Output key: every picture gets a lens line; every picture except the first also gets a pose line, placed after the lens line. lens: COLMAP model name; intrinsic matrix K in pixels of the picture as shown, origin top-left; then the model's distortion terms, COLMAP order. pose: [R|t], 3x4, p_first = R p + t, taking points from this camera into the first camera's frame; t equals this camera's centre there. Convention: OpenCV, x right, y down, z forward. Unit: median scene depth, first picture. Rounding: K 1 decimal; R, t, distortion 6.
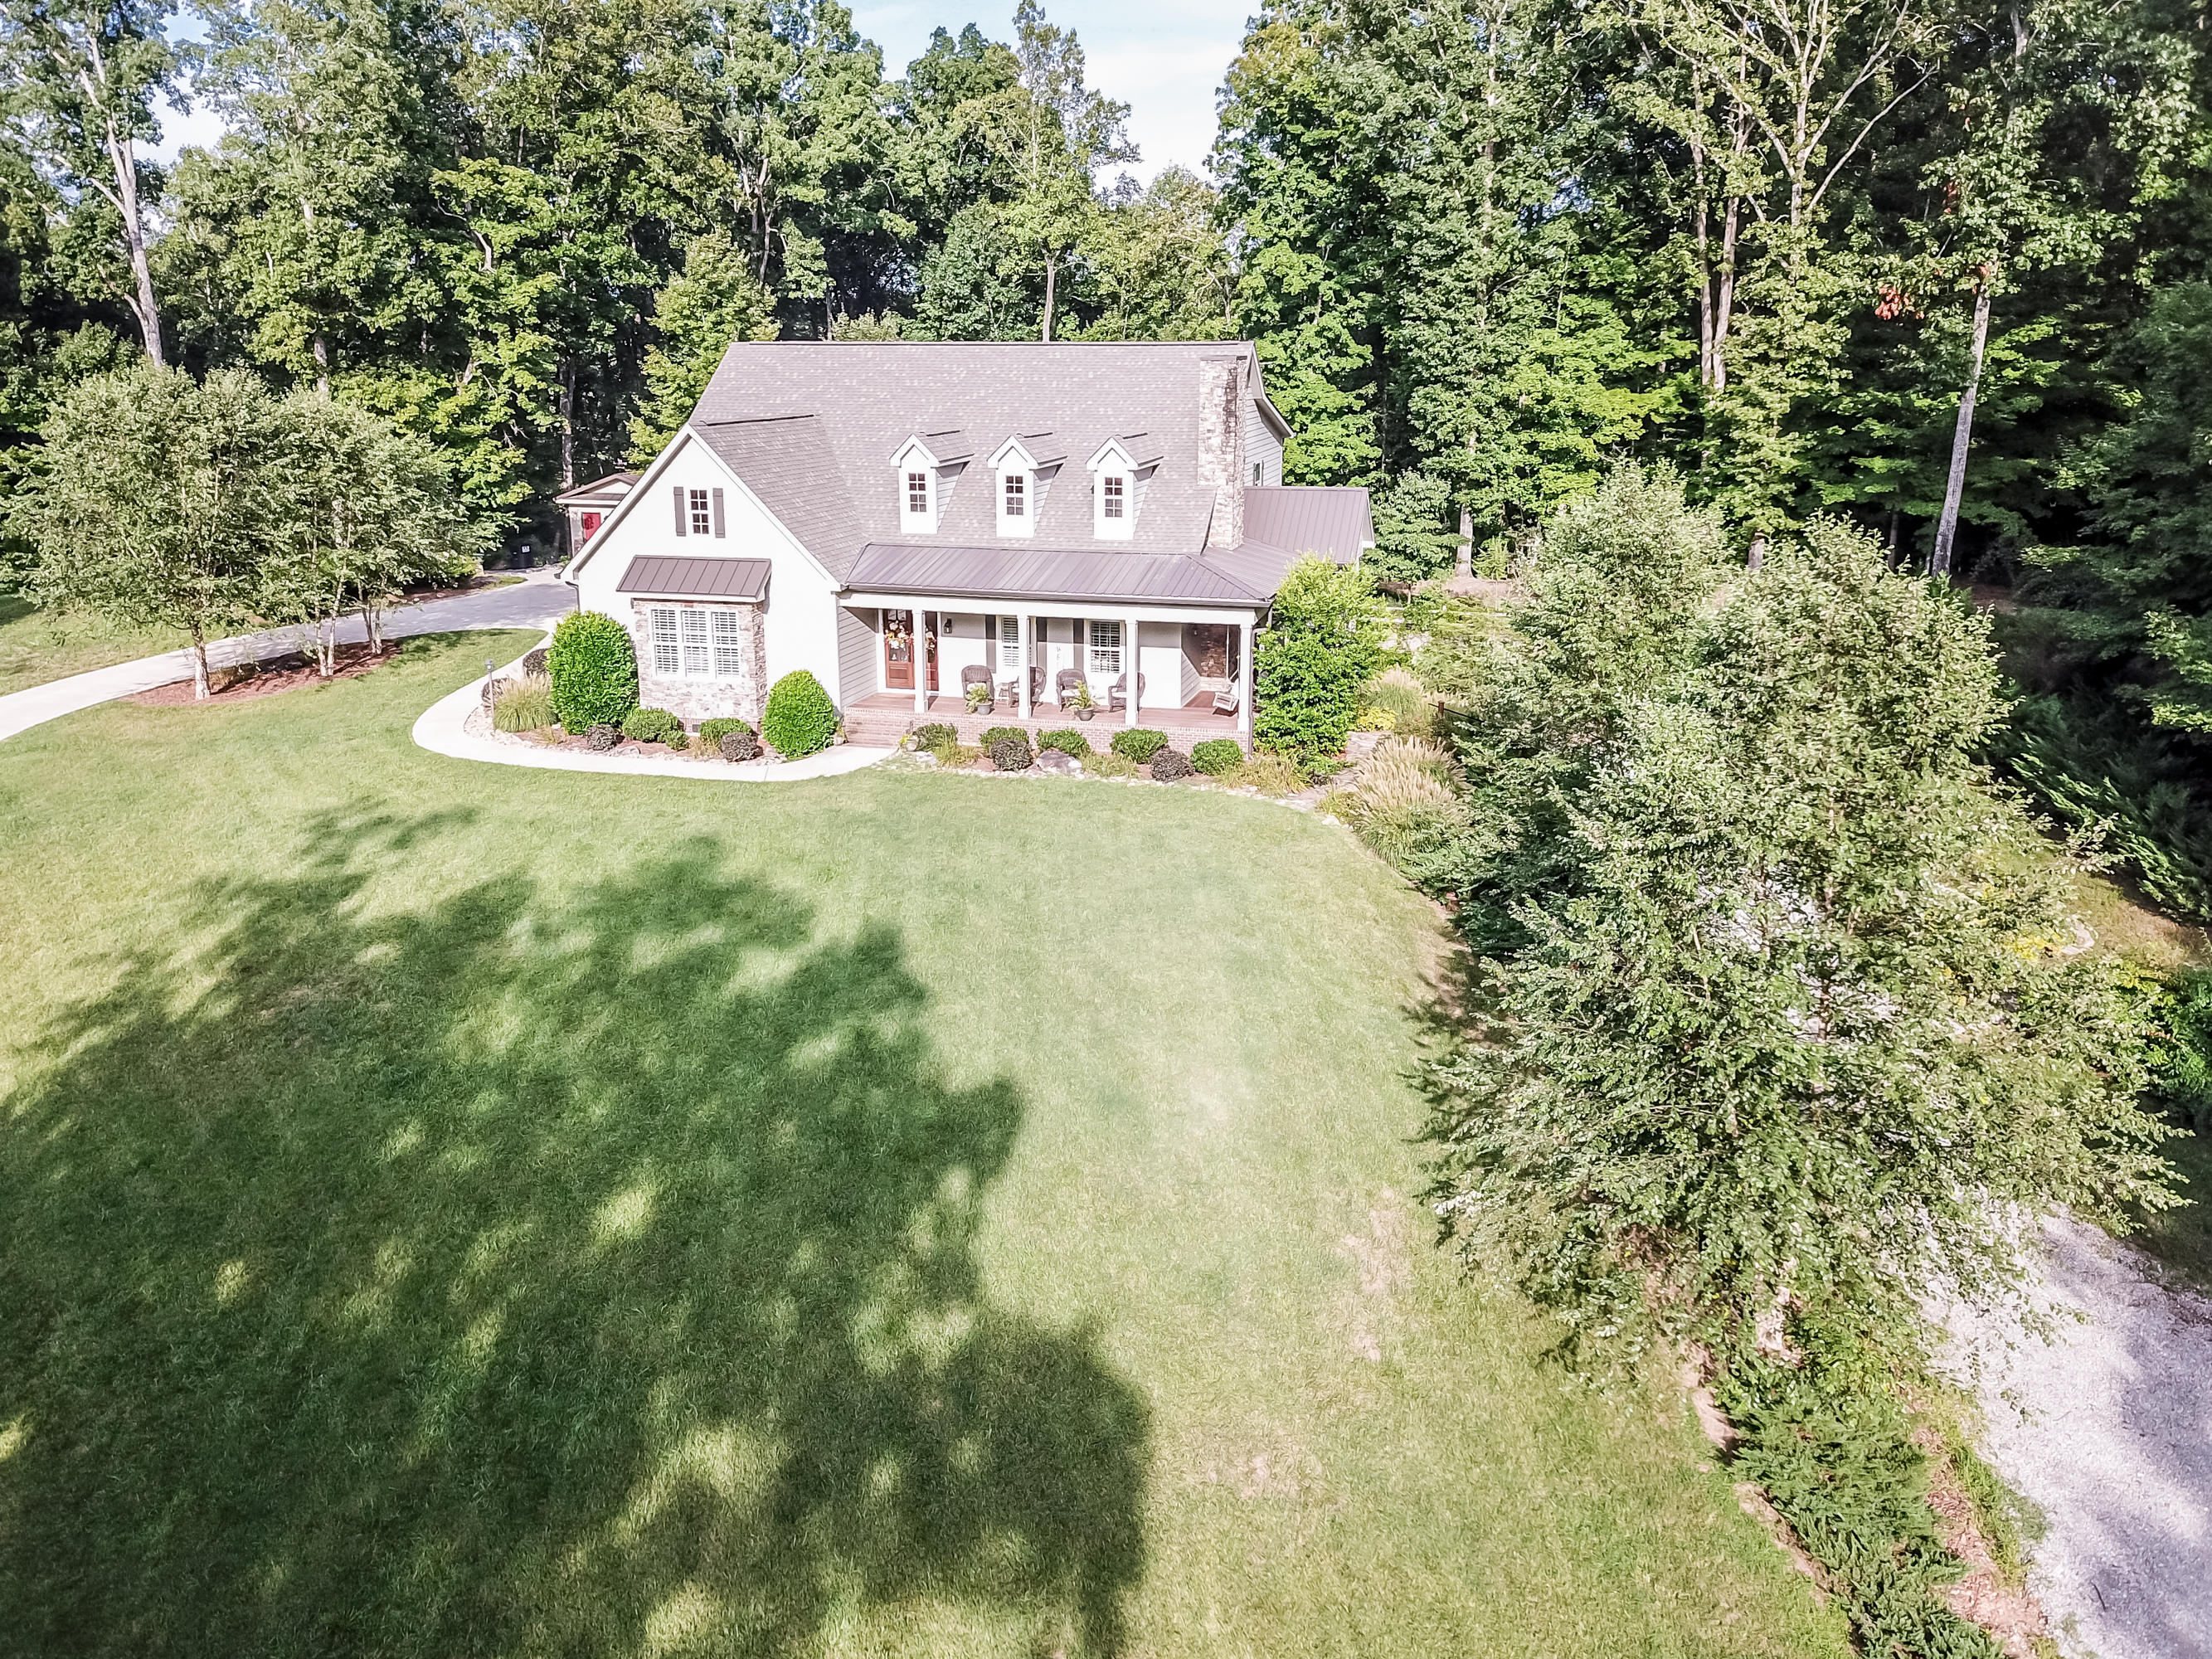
lens RADIAL K [[1693.5, 0, 1101.1], [0, 1693.5, 797.2], [0, 0, 1]] dist [0.039584, -0.029932]
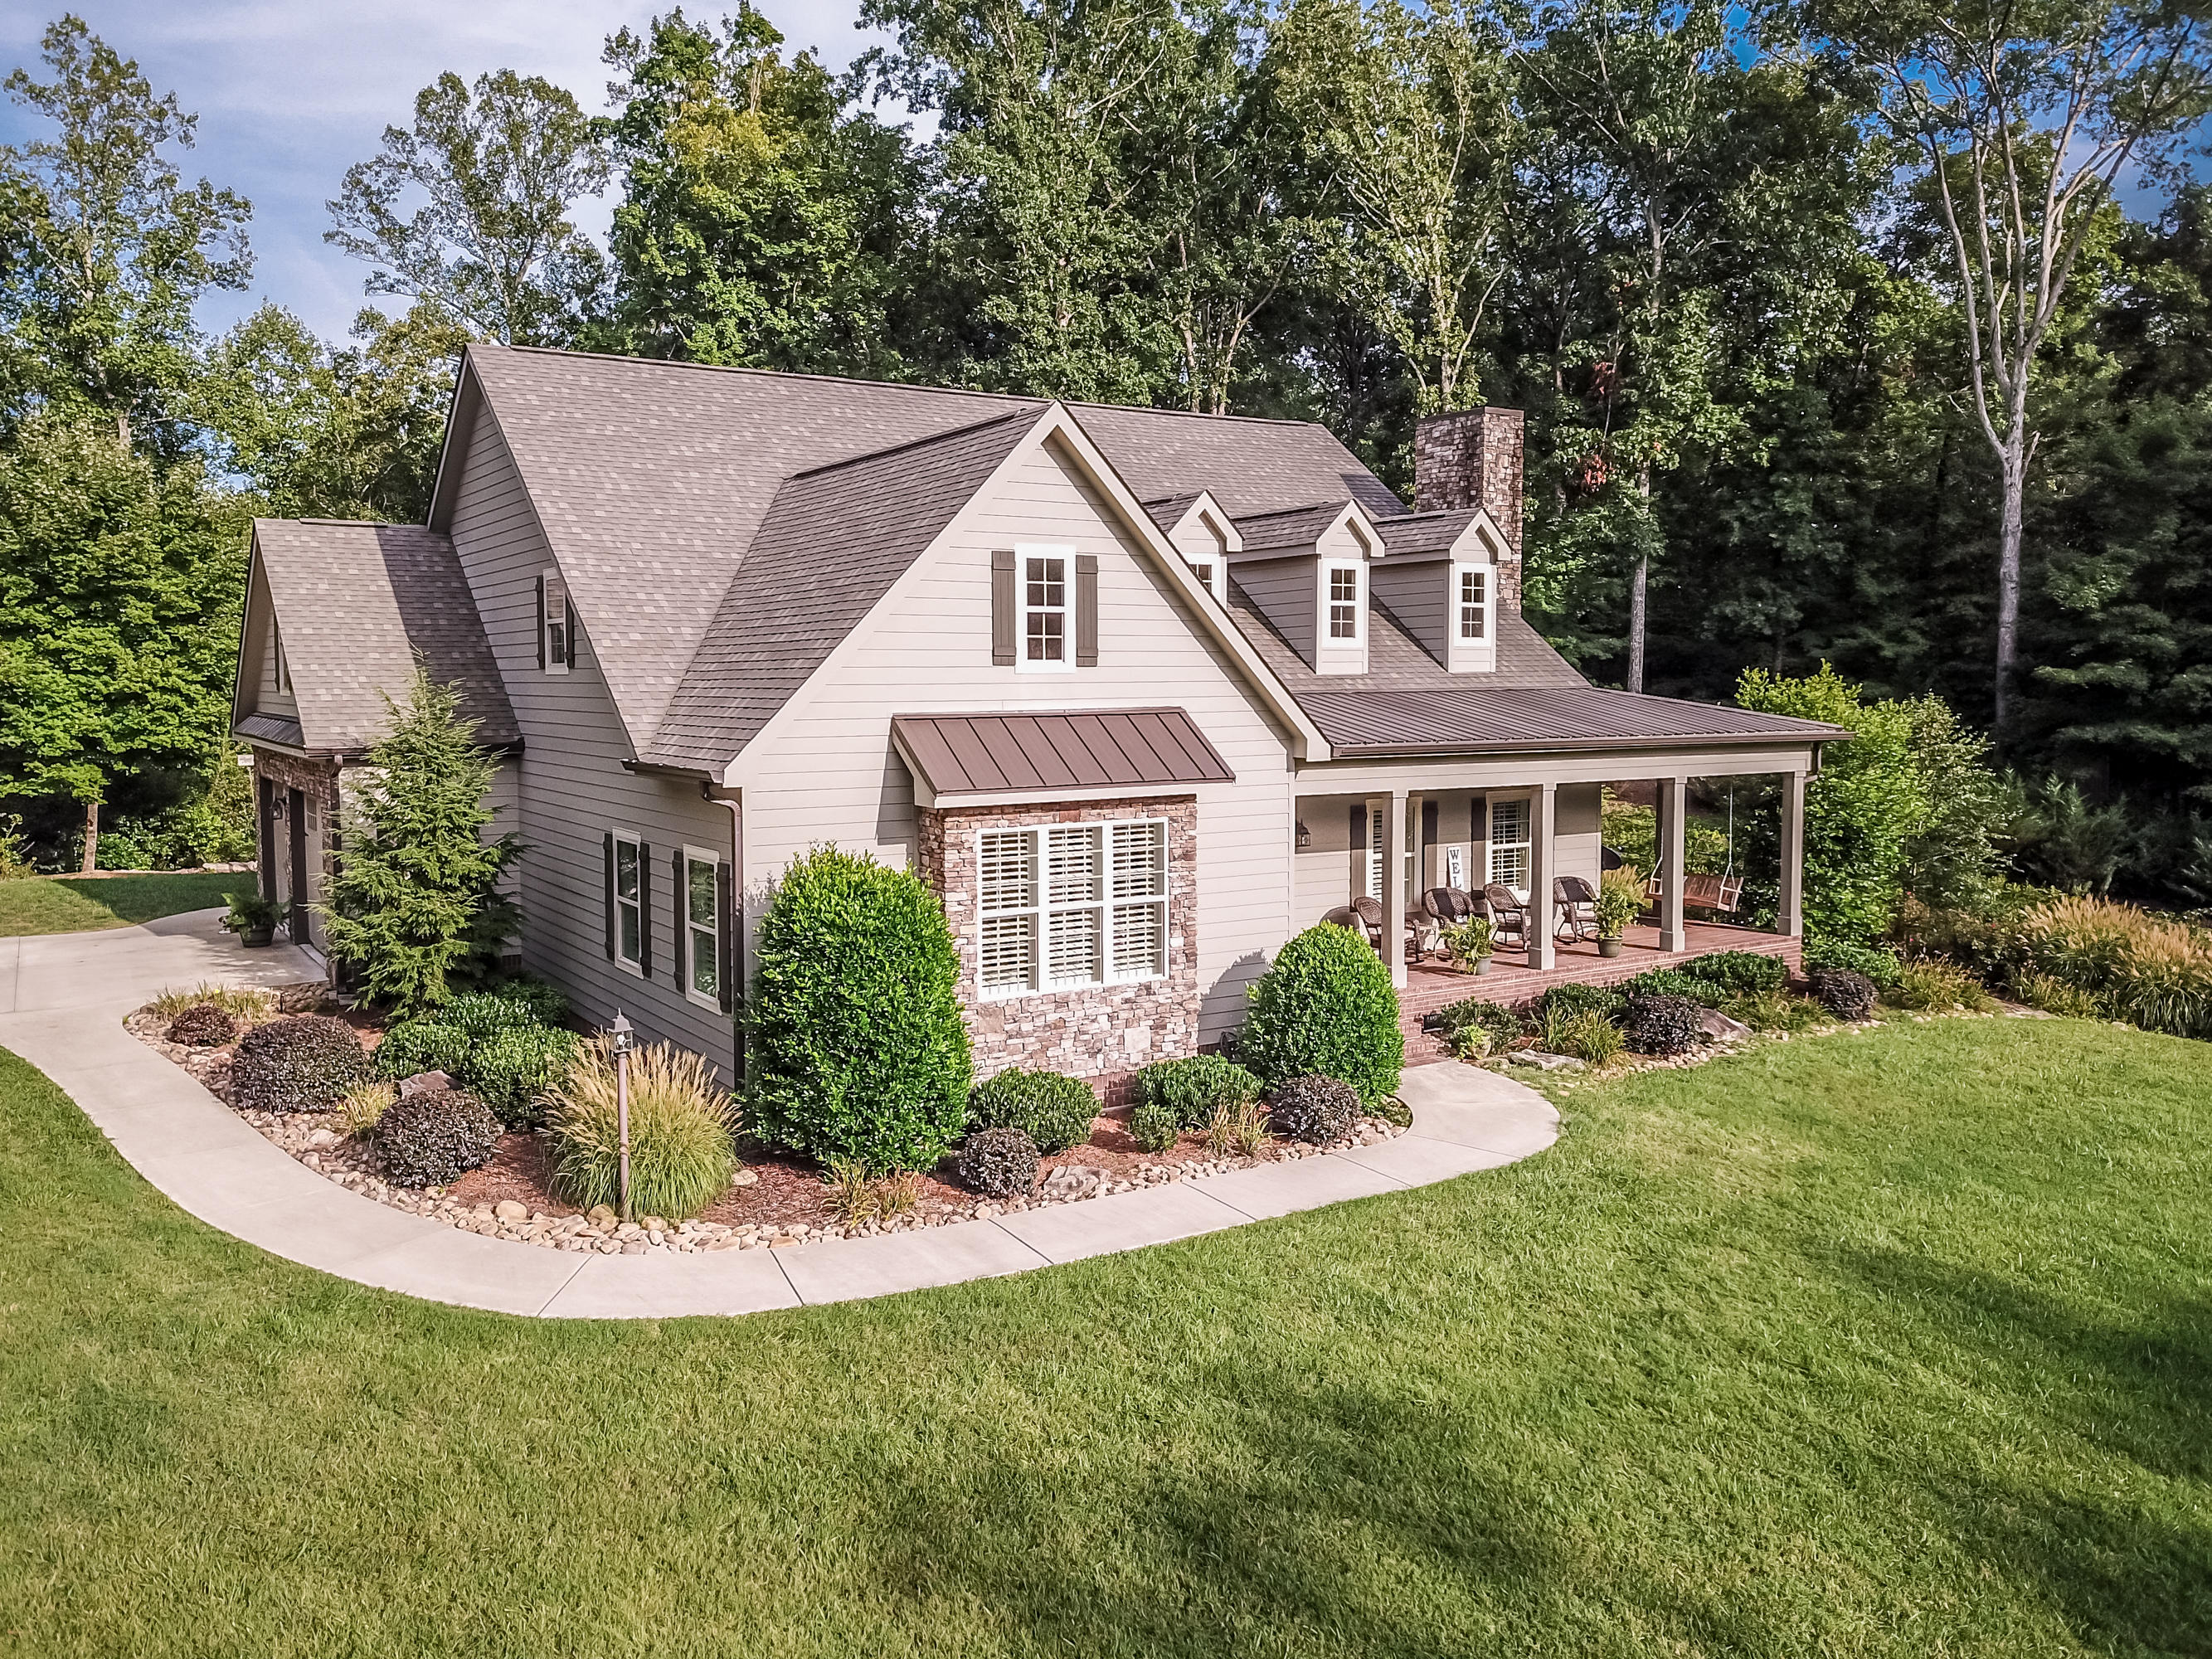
lens RADIAL K [[1693.5, 0, 1101.1], [0, 1693.5, 797.2], [0, 0, 1]] dist [0.039584, -0.029932]
pose [[0.681832, -0.056094, 0.729355, -0.388625], [0.190496, 0.976270, -0.103000, -0.050316], [-0.706270, 0.209167, 0.676337, 0.492779]]
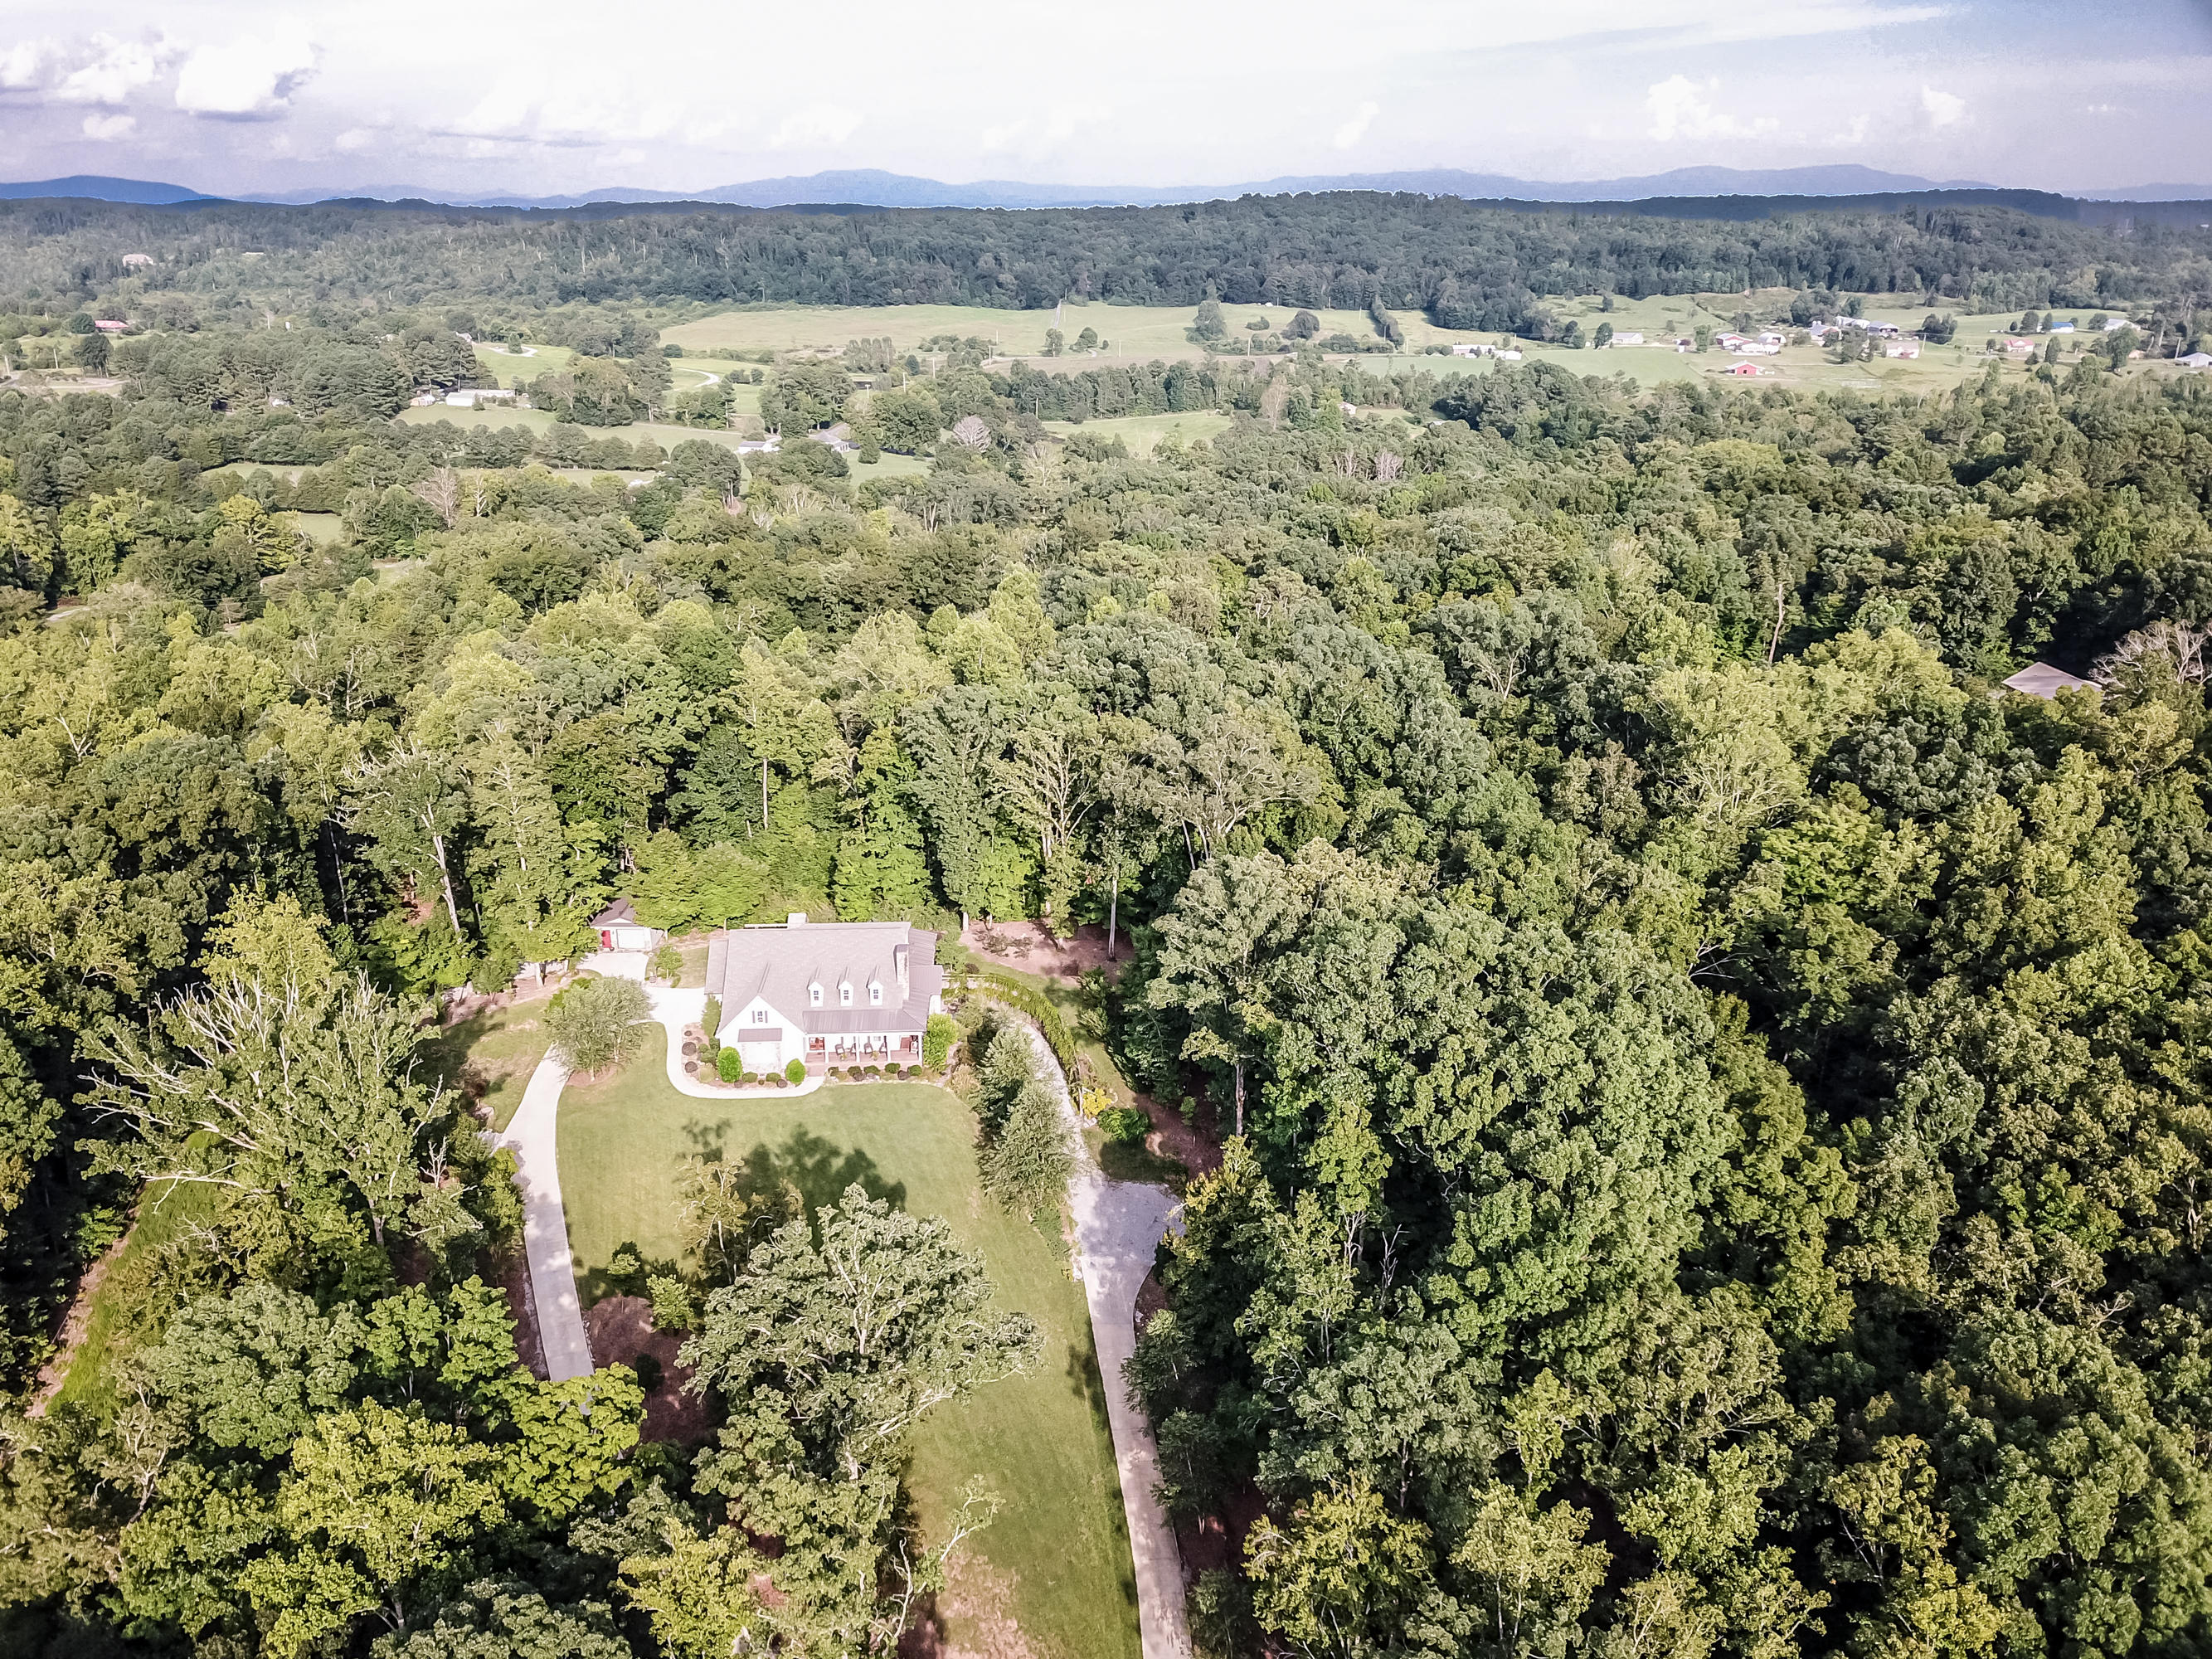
lens RADIAL K [[1680.8, 0, 1099.6], [0, 1680.8, 861.9], [0, 0, 1]] dist [0.025710, -0.004792]
pose [[0.955104, -0.115120, 0.272991, -0.334445], [0.079851, 0.987349, 0.136991, -0.634356], [-0.285308, -0.109042, 0.952213, -1.731374]]
